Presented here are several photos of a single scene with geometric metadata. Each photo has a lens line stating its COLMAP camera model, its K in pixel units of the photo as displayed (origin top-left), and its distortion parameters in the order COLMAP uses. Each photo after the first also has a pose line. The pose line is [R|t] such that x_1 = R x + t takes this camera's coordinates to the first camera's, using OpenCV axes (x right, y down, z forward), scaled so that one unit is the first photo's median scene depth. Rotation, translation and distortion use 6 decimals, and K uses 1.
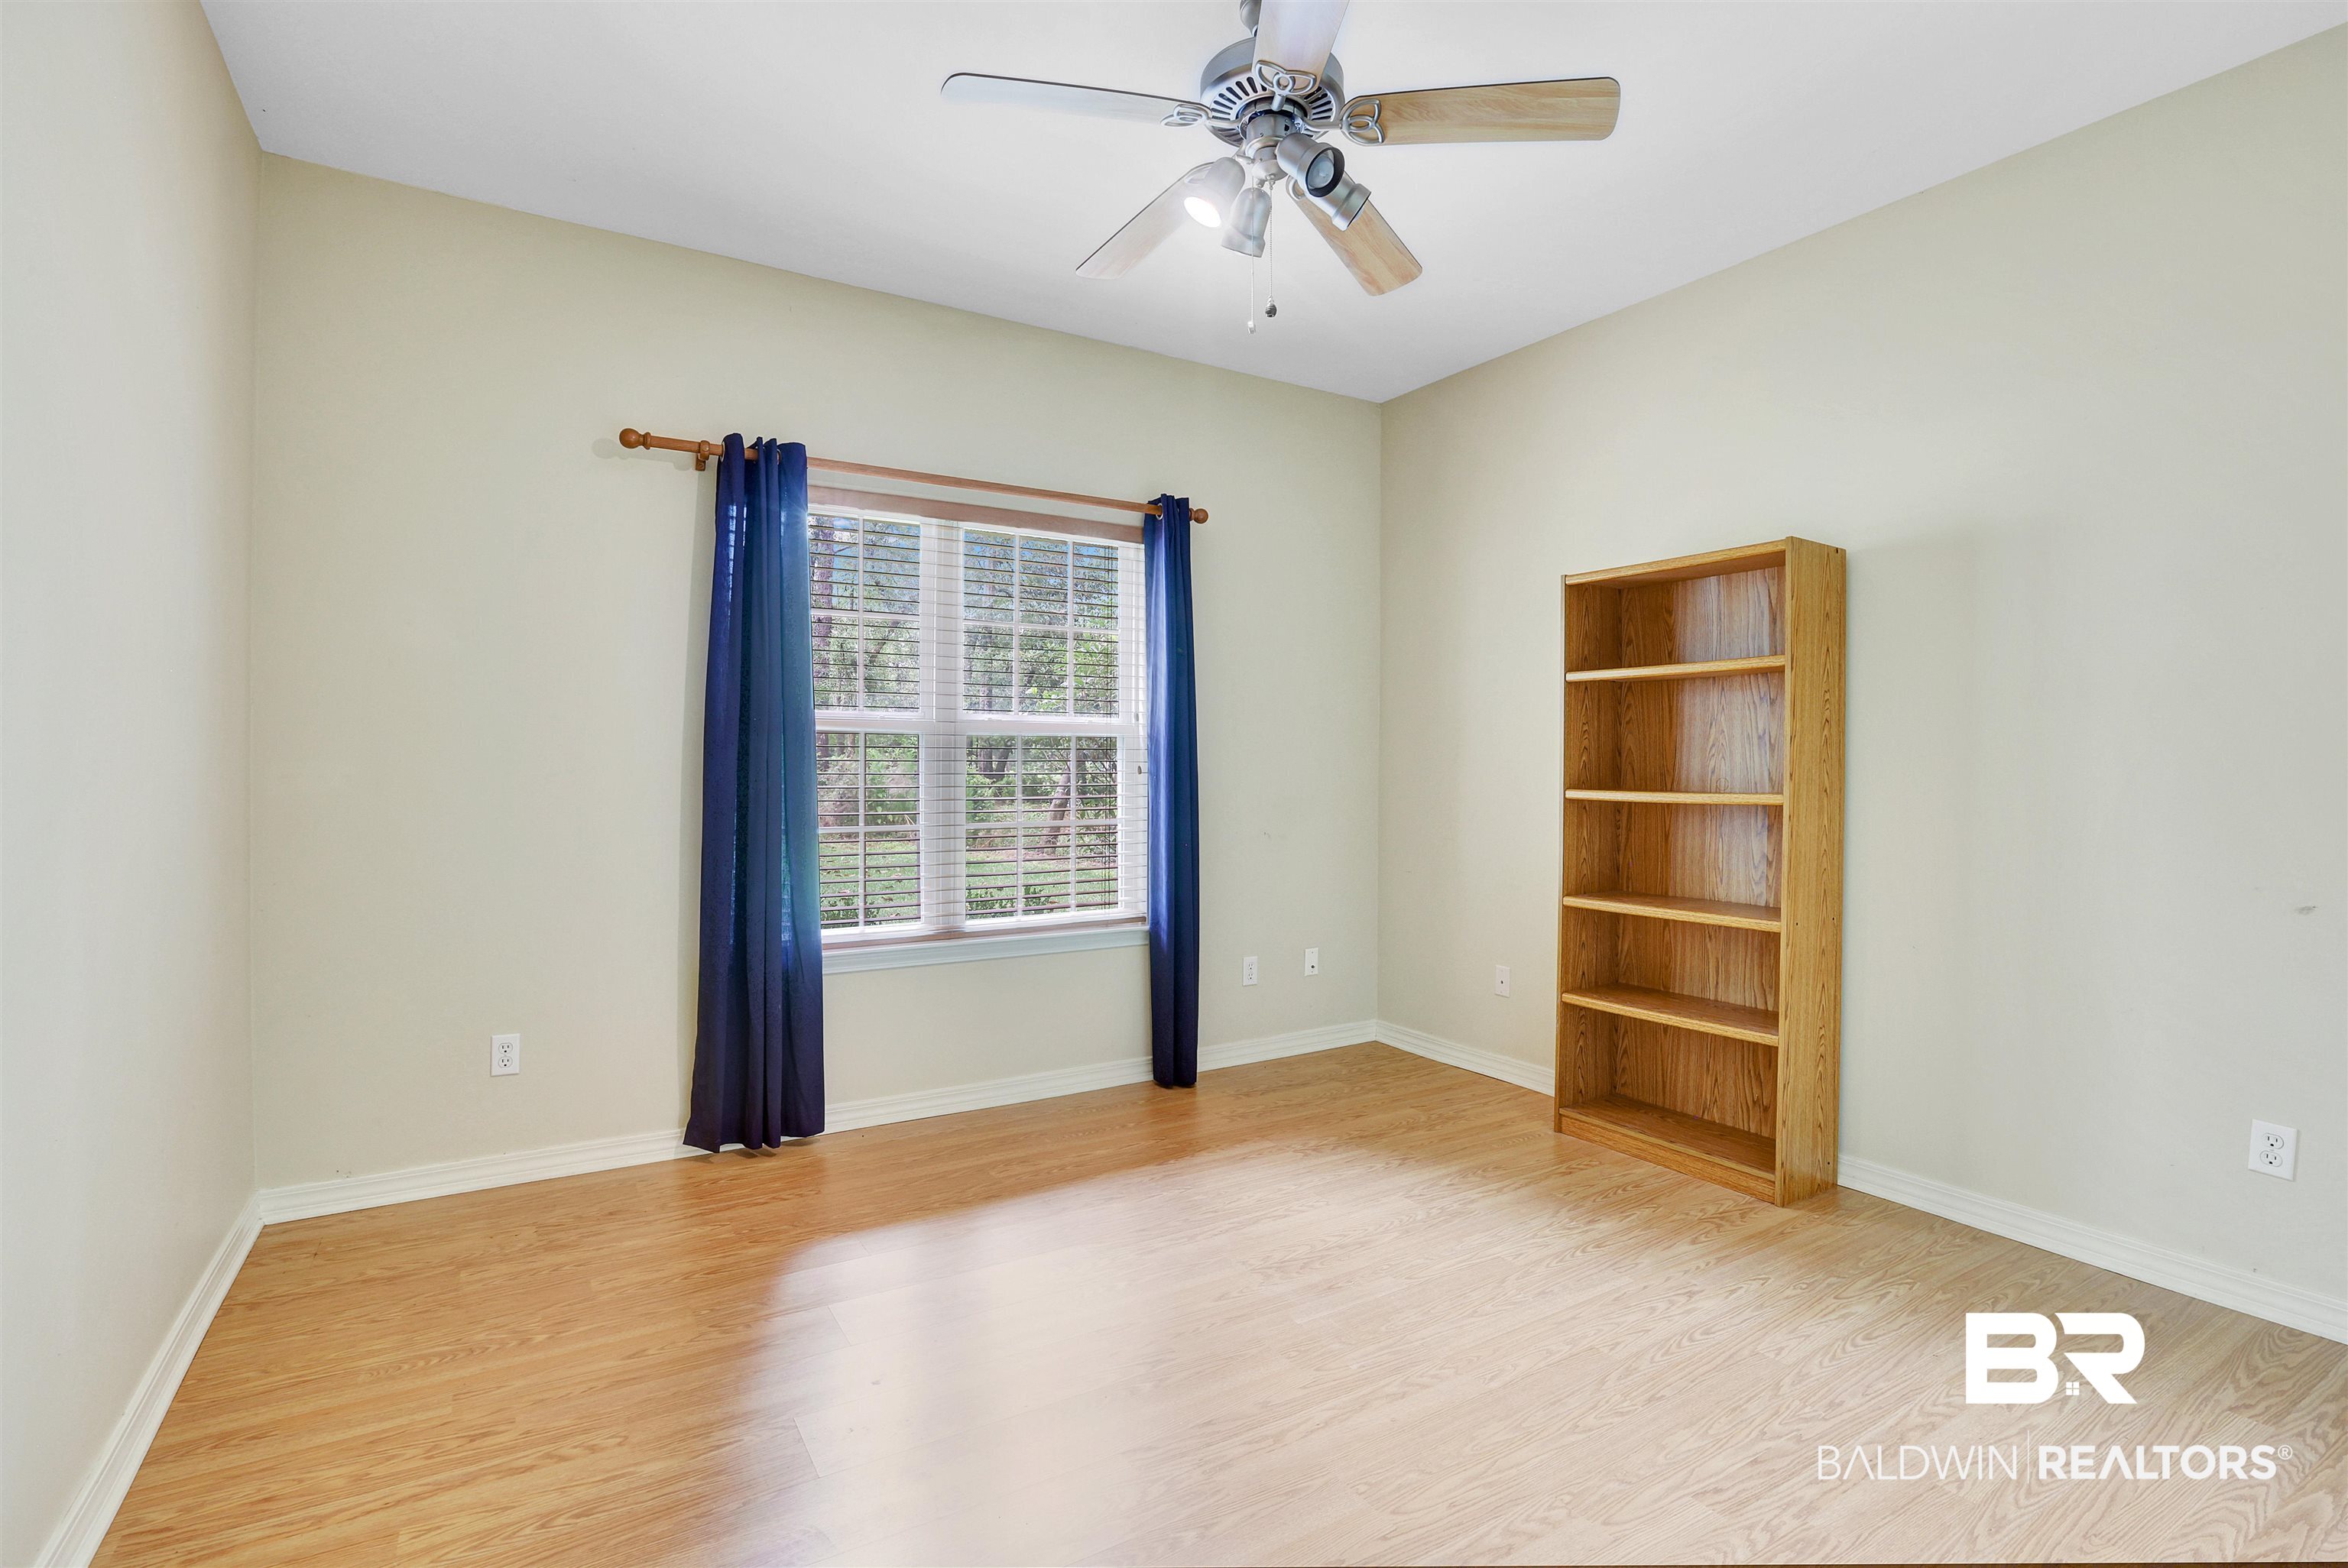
lens RADIAL K [[1111.5, 0, 1185.4], [0, 1111.5, 754.2], [0, 0, 1]] dist [-0.050396, 0.029214]
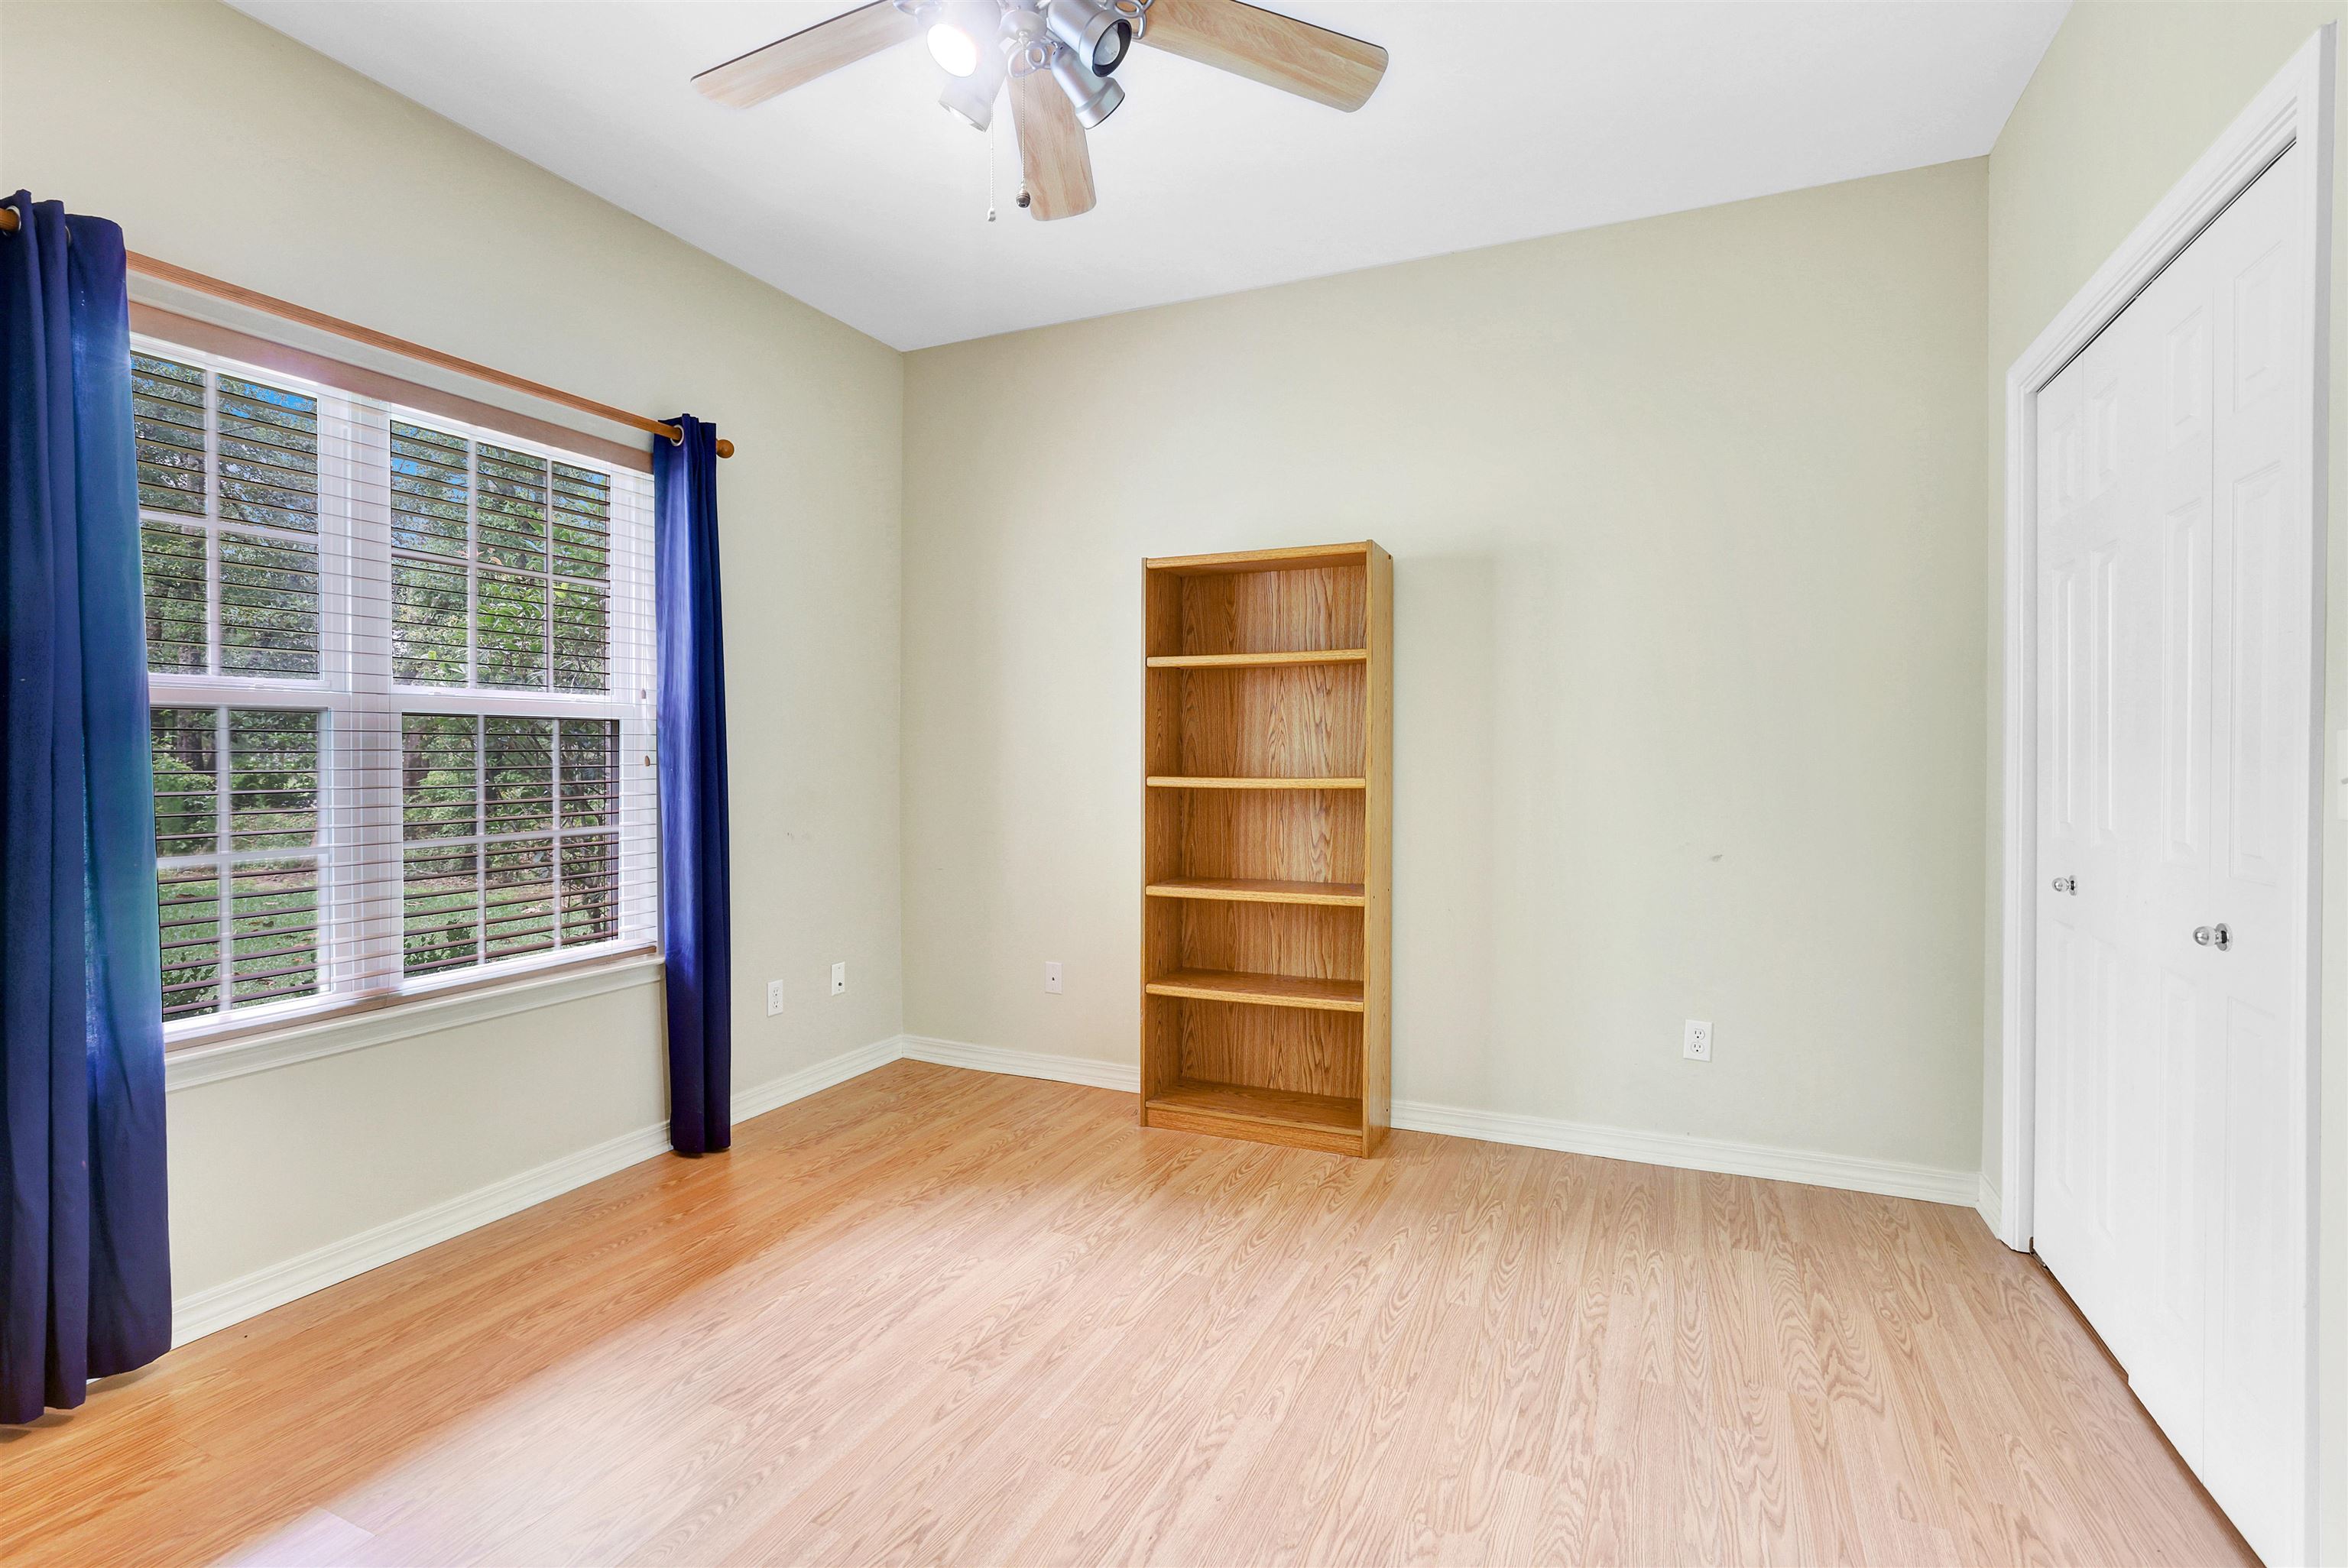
lens RADIAL K [[1111.5, 0, 1185.4], [0, 1111.5, 754.2], [0, 0, 1]] dist [-0.050396, 0.029214]
pose [[0.833018, -0.006865, 0.553203, -0.176979], [-0.000038, 0.999922, 0.012465, -0.000706], [-0.553246, -0.010405, 0.832953, 0.162637]]
